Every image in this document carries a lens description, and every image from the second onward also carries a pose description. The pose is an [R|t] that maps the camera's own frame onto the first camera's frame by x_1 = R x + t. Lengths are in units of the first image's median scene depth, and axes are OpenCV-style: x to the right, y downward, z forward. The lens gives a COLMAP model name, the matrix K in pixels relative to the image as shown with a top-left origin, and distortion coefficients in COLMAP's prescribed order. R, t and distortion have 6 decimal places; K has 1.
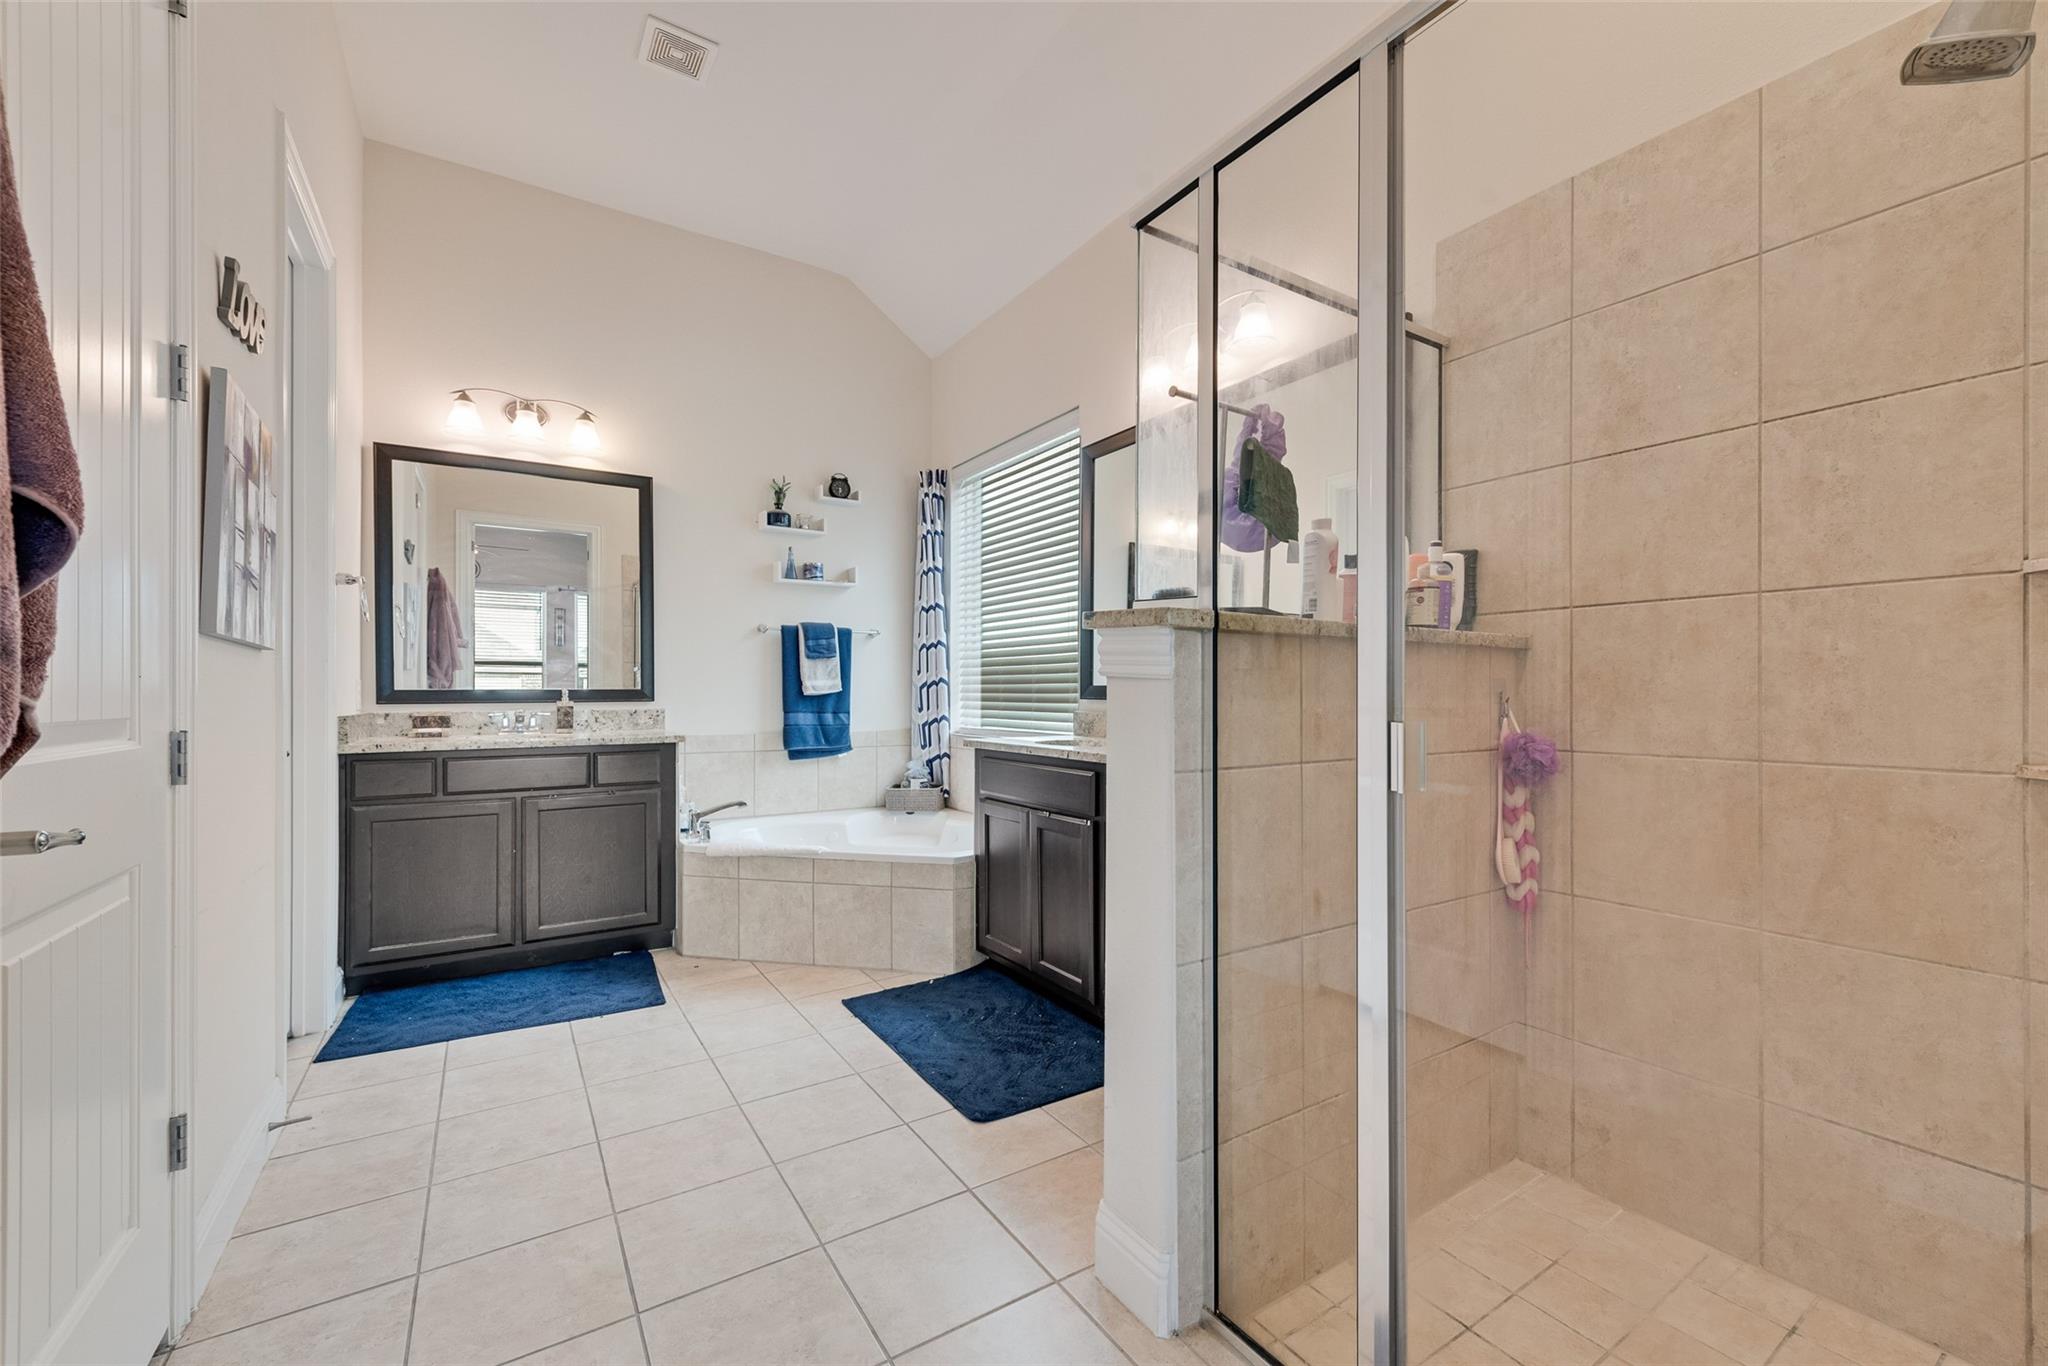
lens RADIAL K [[807.8, 0, 1016.3], [0, 807.8, 695.7], [0, 0, 1]] dist [0.001038, -0.000163]
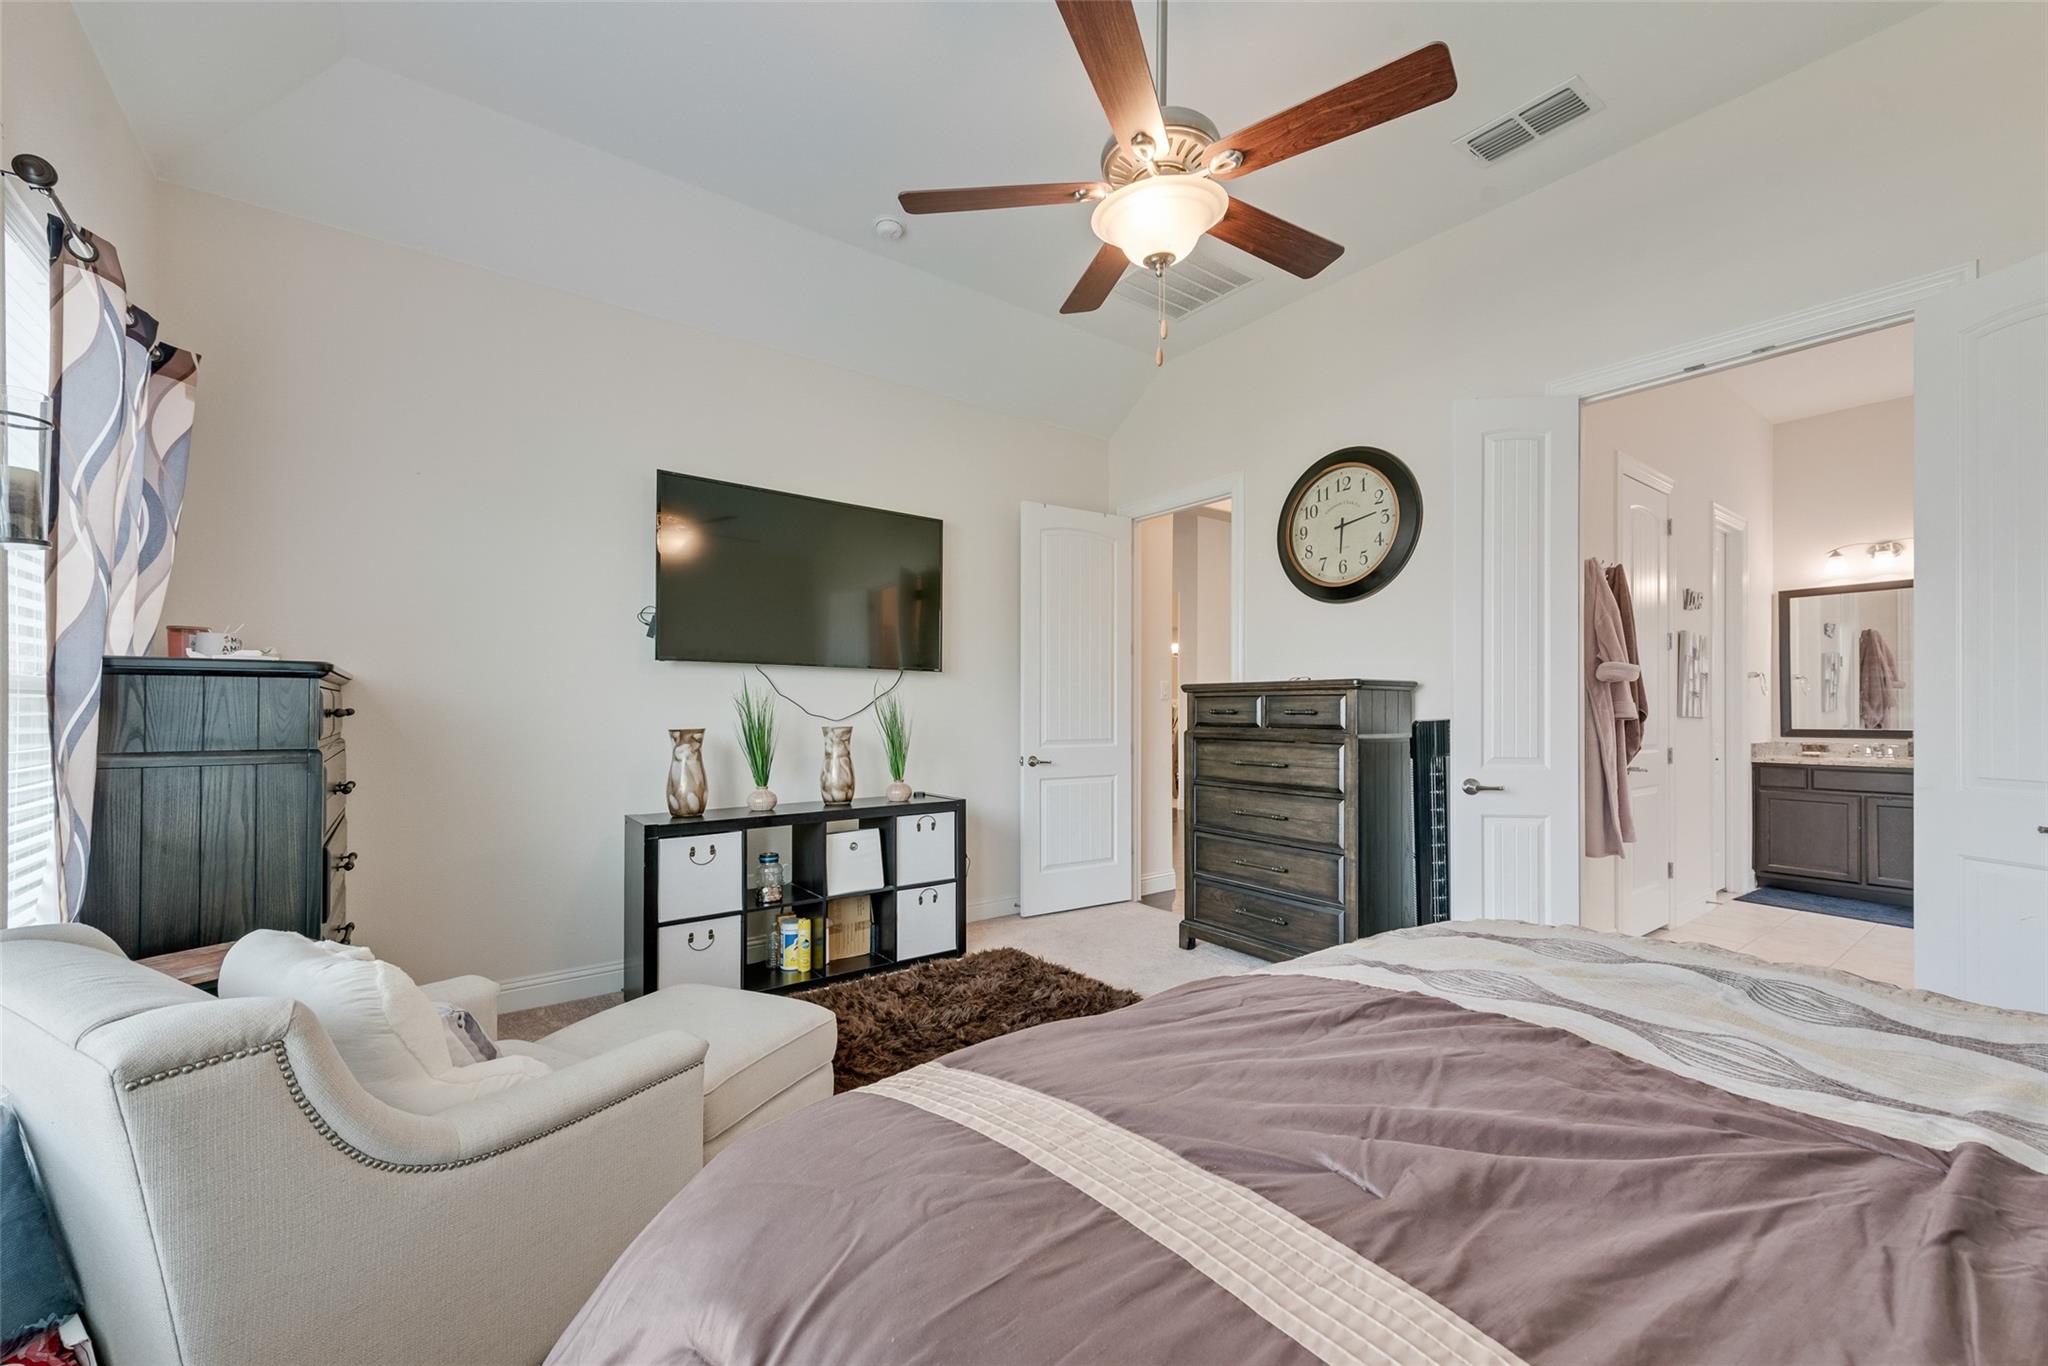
lens RADIAL K [[807.8, 0, 1016.3], [0, 807.8, 695.7], [0, 0, 1]] dist [0.001038, -0.000163]
pose [[0.055455, -0.012310, -0.998385, 0.963976], [-0.005896, 0.999903, -0.012656, -0.050842], [0.998444, 0.006589, 0.055377, -0.845062]]
